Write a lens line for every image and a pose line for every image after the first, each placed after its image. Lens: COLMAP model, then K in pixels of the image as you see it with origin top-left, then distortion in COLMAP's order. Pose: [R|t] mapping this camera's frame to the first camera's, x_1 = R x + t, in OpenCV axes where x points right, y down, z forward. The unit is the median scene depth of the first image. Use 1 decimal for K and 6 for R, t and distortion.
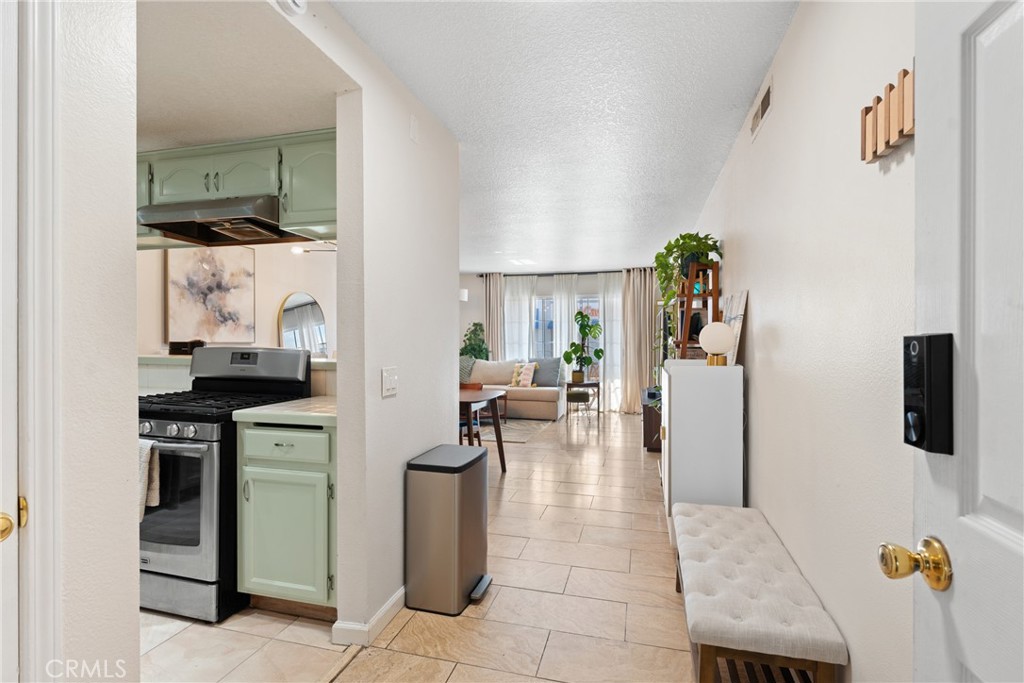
lens RADIAL K [[489.8, 0, 512.0], [0, 489.8, 341.5], [0, 0, 1]] dist [-0.012493, 0.000146]
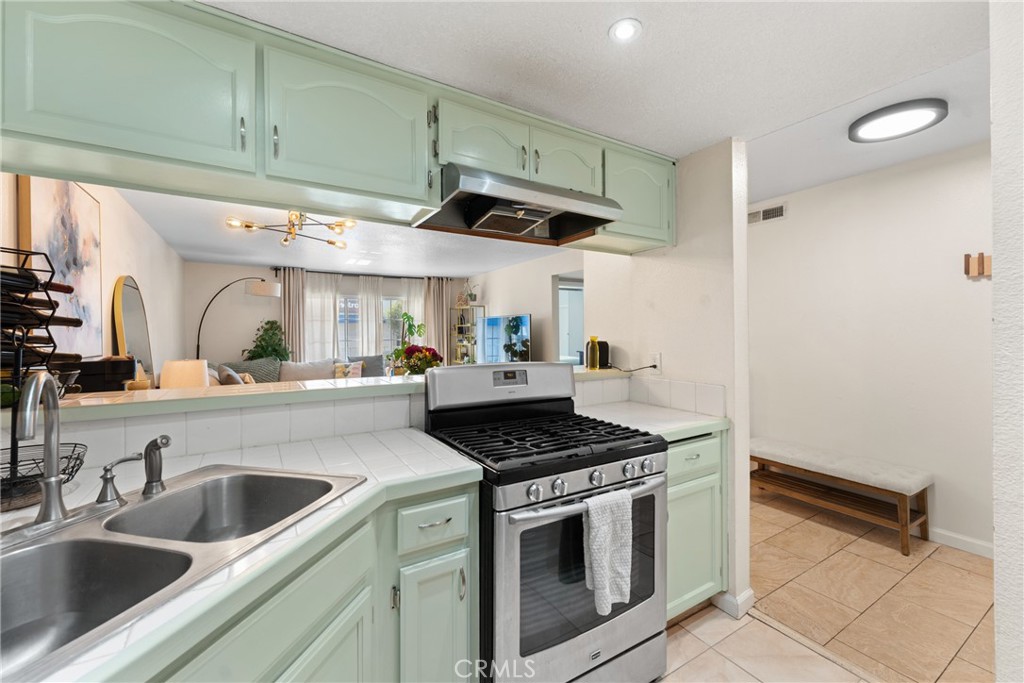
lens RADIAL K [[413.5, 0, 513.9], [0, 413.5, 326.0], [0, 0, 1]] dist [0.000275, 0.000079]
pose [[0.685986, 0.001771, 0.727612, -0.606102], [0.012039, 0.999833, -0.013783, -0.024377], [-0.727515, 0.018215, 0.685850, 0.299999]]
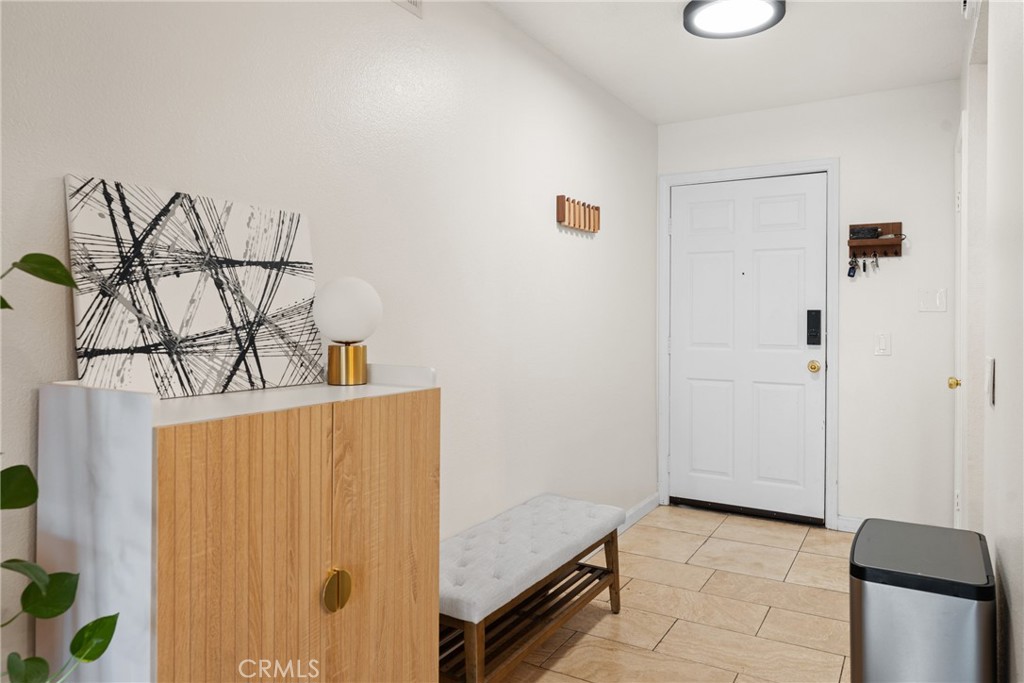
lens RADIAL K [[672.2, 0, 514.0], [0, 672.2, 317.9], [0, 0, 1]] dist [-0.002704, -0.000778]
pose [[-0.961013, 0.001332, 0.276501, 0.036904], [0.003228, 0.999974, 0.006403, -0.001048], [-0.276485, 0.007046, -0.960992, 0.897632]]
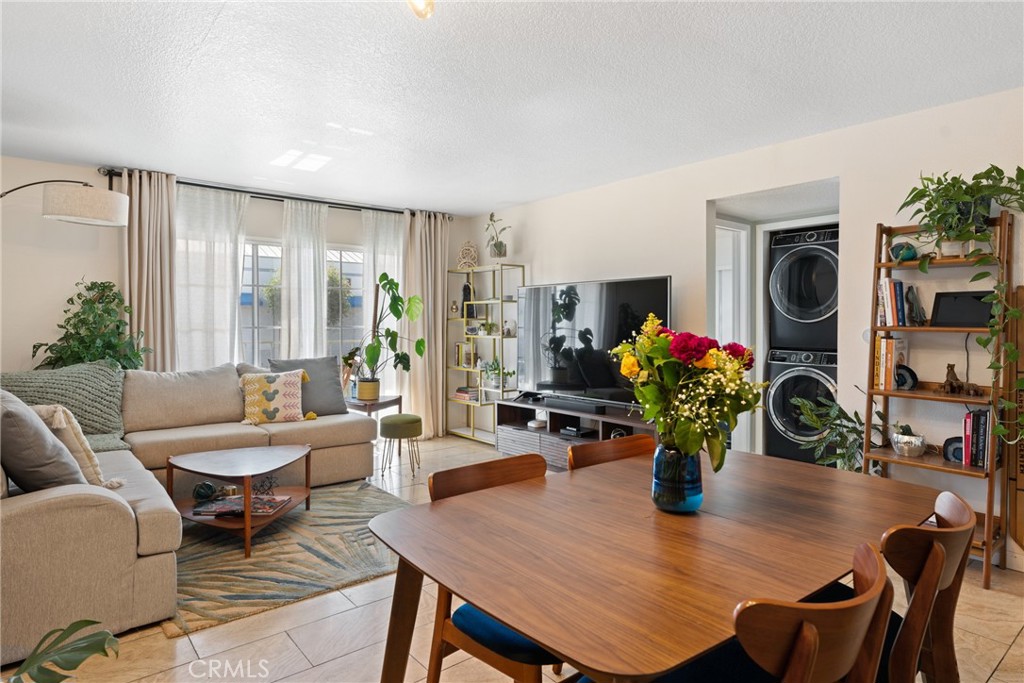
lens RADIAL K [[579.4, 0, 510.2], [0, 579.4, 322.4], [0, 0, 1]] dist [-0.000350, -0.000409]
pose [[0.586373, -0.000374, 0.810041, -0.509139], [0.000985, 0.999999, -0.000251, -0.006976], [-0.810041, 0.000945, 0.586373, 0.811420]]
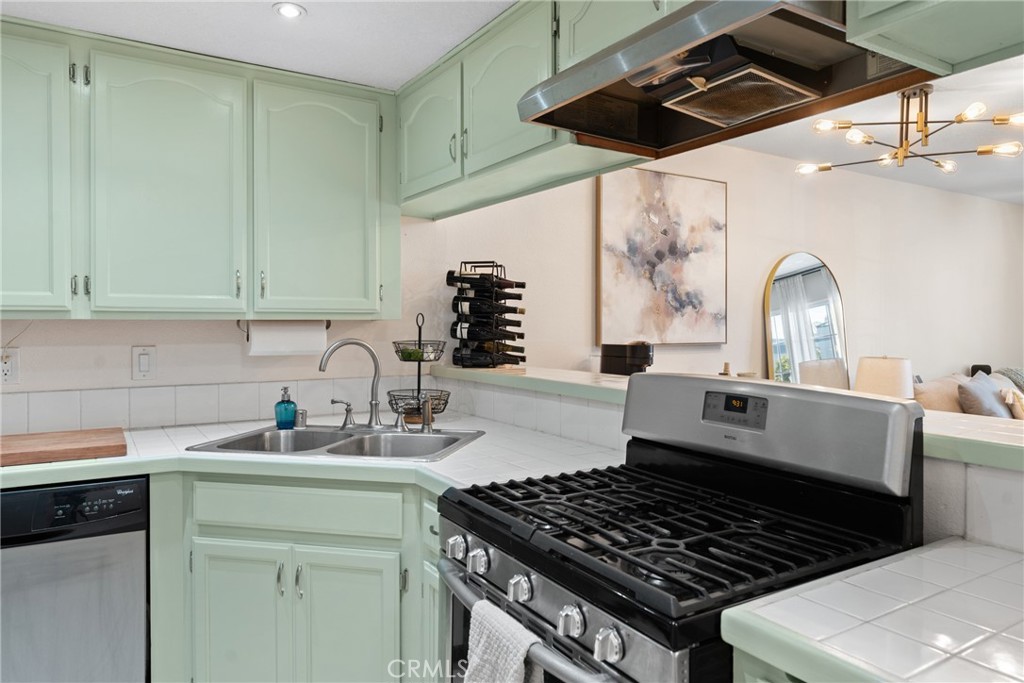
lens RADIAL K [[679.4, 0, 517.0], [0, 679.4, 325.7], [0, 0, 1]] dist [0.001700, -0.004695]
pose [[0.724958, 0.003833, -0.688782, -0.166095], [-0.004865, 0.999988, 0.000445, -0.019772], [0.688775, 0.003028, 0.724968, 0.266149]]
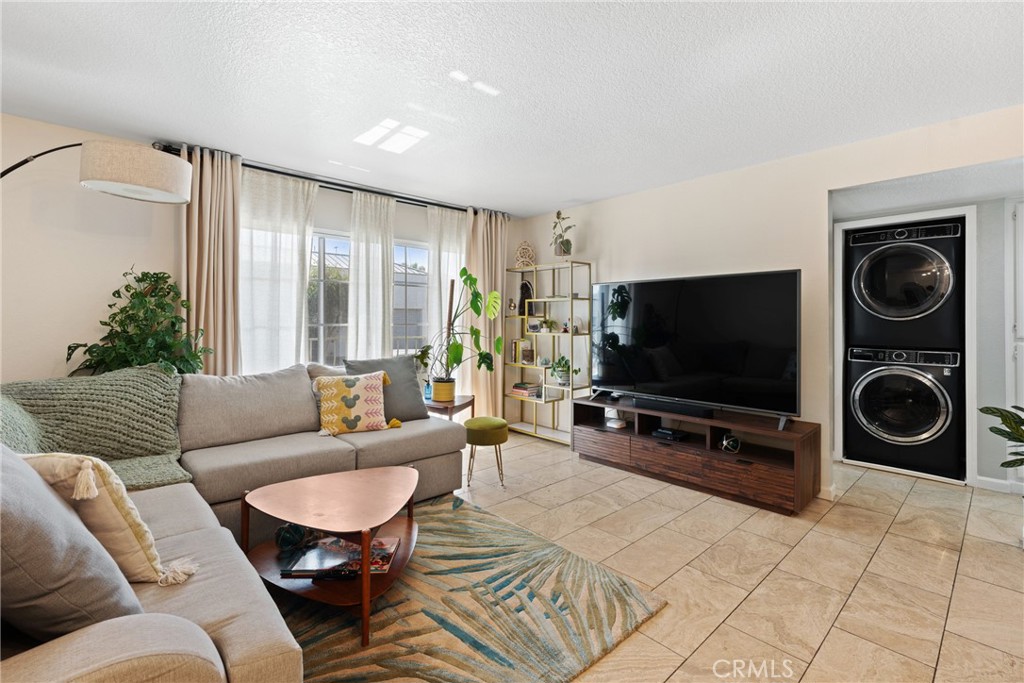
lens RADIAL K [[457.8, 0, 510.9], [0, 457.8, 311.8], [0, 0, 1]] dist [-0.001313, 0.000101]
pose [[0.539381, 0.016292, 0.841904, -0.408147], [-0.000785, 0.999822, -0.018845, -0.006009], [-0.842061, 0.009504, 0.539298, 1.127919]]
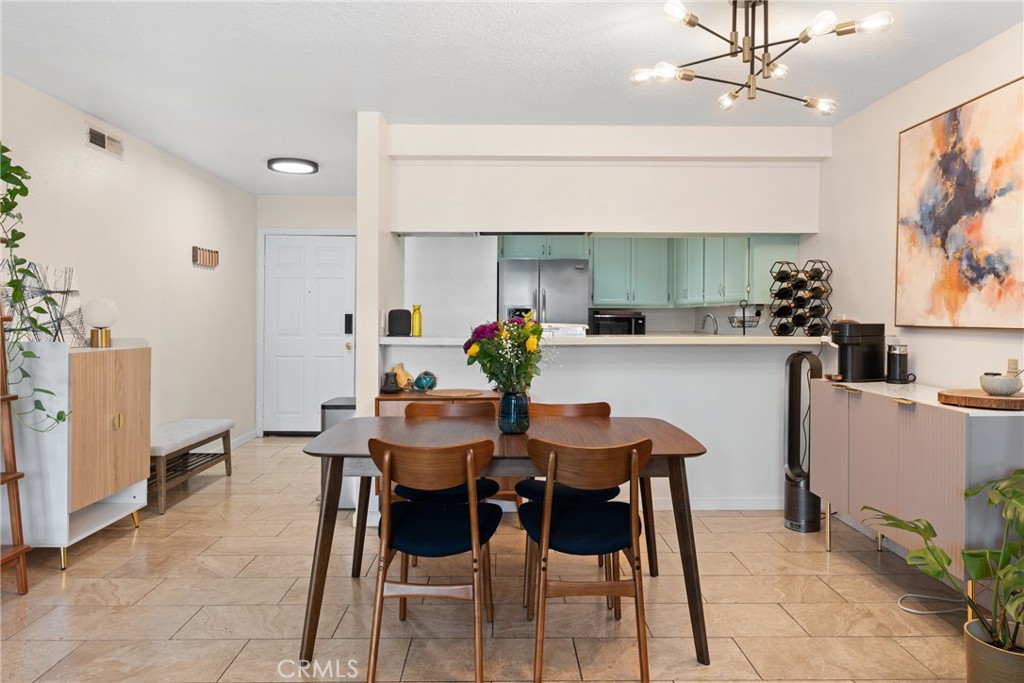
lens RADIAL K [[679.4, 0, 517.0], [0, 679.4, 325.7], [0, 0, 1]] dist [0.001700, -0.004695]
pose [[-0.960012, -0.003839, -0.279931, -0.025710], [-0.008750, 0.999829, 0.016298, -0.006024], [0.279820, 0.018095, -0.959882, 1.499567]]
